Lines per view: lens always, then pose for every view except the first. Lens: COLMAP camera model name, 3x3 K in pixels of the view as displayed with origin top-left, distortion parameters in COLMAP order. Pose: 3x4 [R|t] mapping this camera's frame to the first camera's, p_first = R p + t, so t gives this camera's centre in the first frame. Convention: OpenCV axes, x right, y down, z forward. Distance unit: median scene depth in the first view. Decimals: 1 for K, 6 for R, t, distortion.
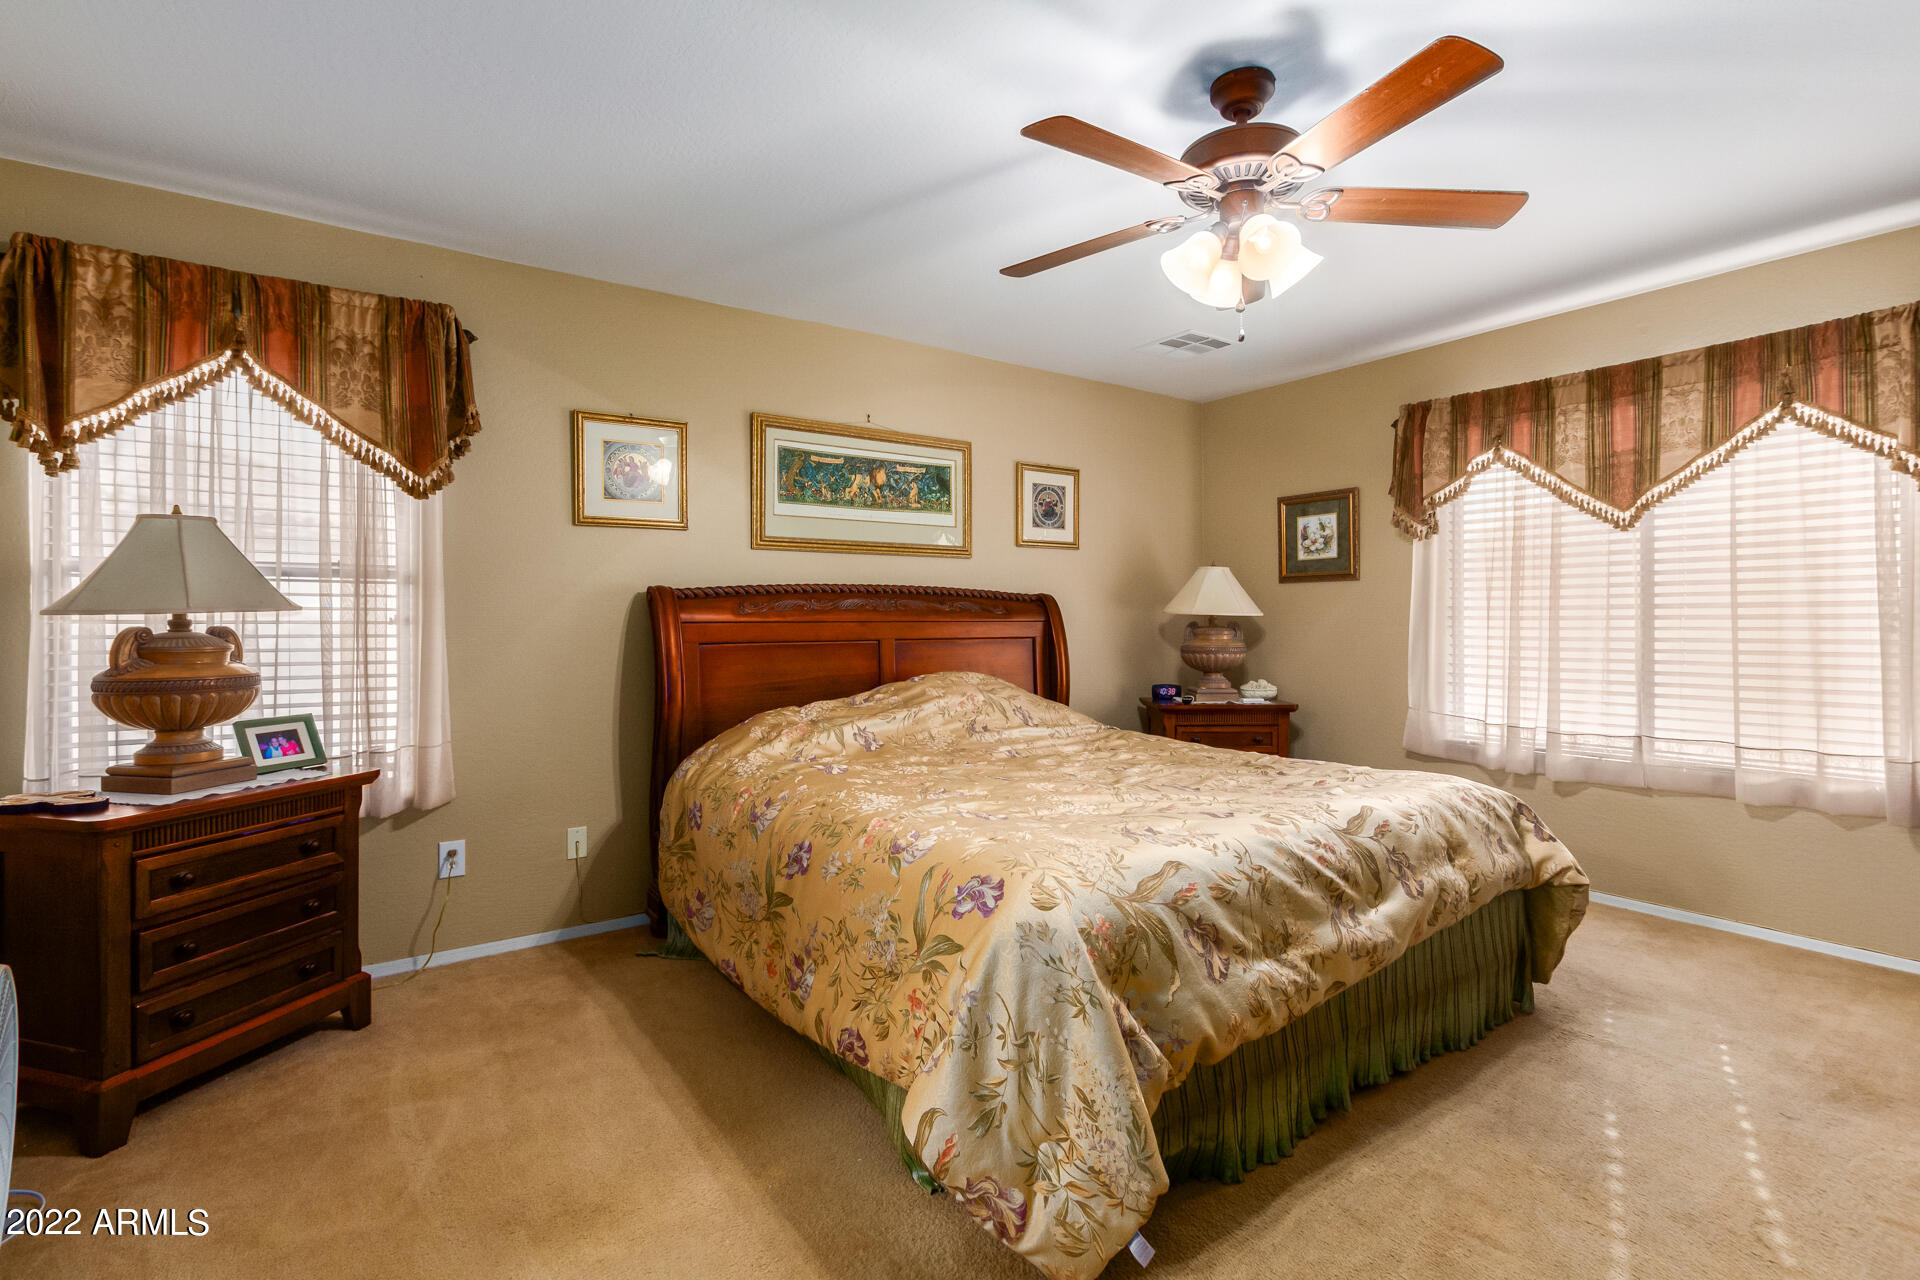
lens RADIAL K [[885.5, 0, 957.5], [0, 885.5, 626.7], [0, 0, 1]] dist [0.000476, -0.000365]
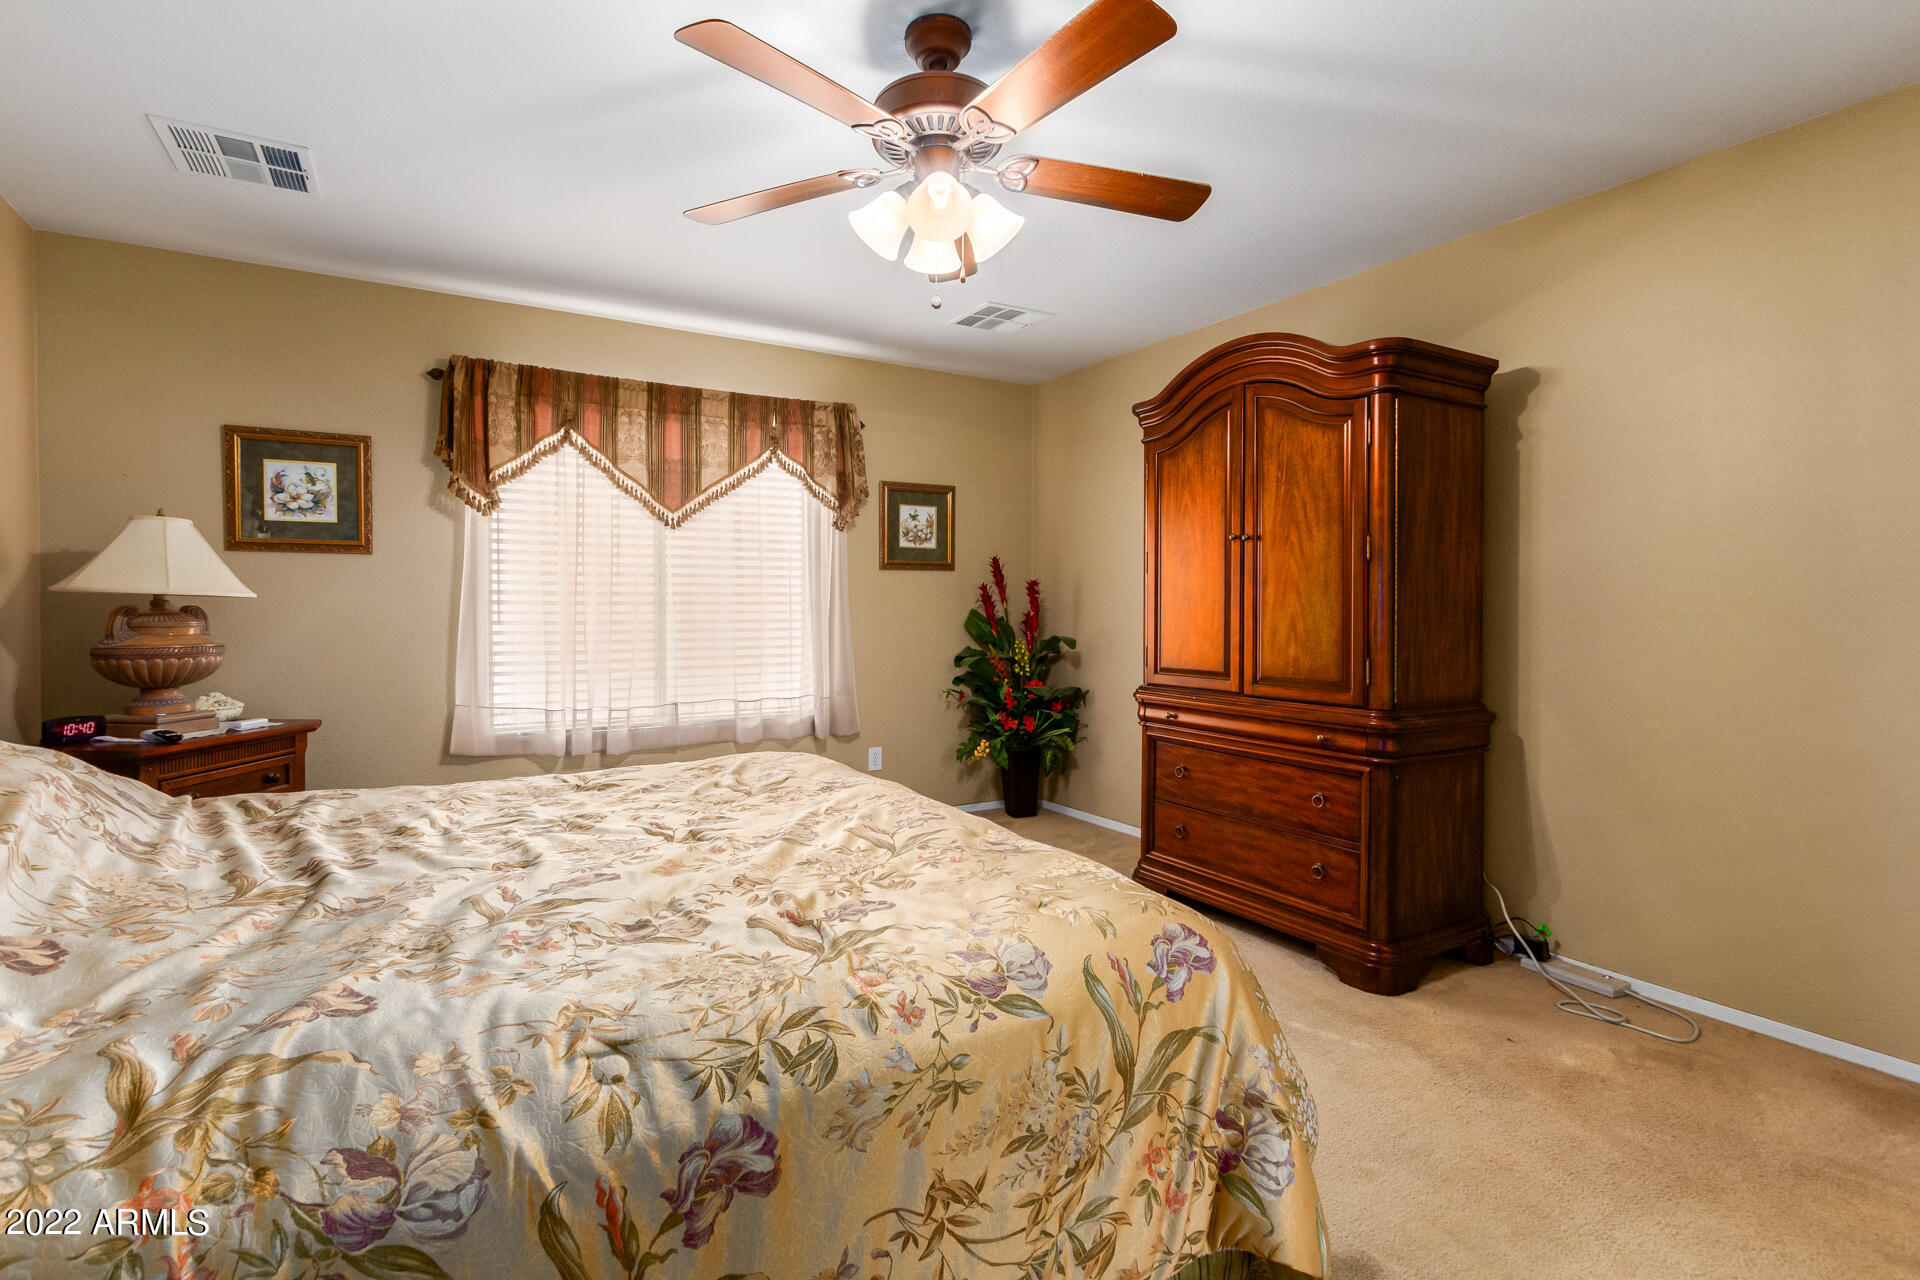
lens RADIAL K [[885.5, 0, 924.9], [0, 885.5, 614.2], [0, 0, 1]] dist [0.000476, -0.000365]
pose [[0.098325, -0.008631, 0.995117, -0.353718], [0.004888, 0.999955, 0.008190, -0.003388], [-0.995142, 0.004059, 0.098363, 0.521748]]
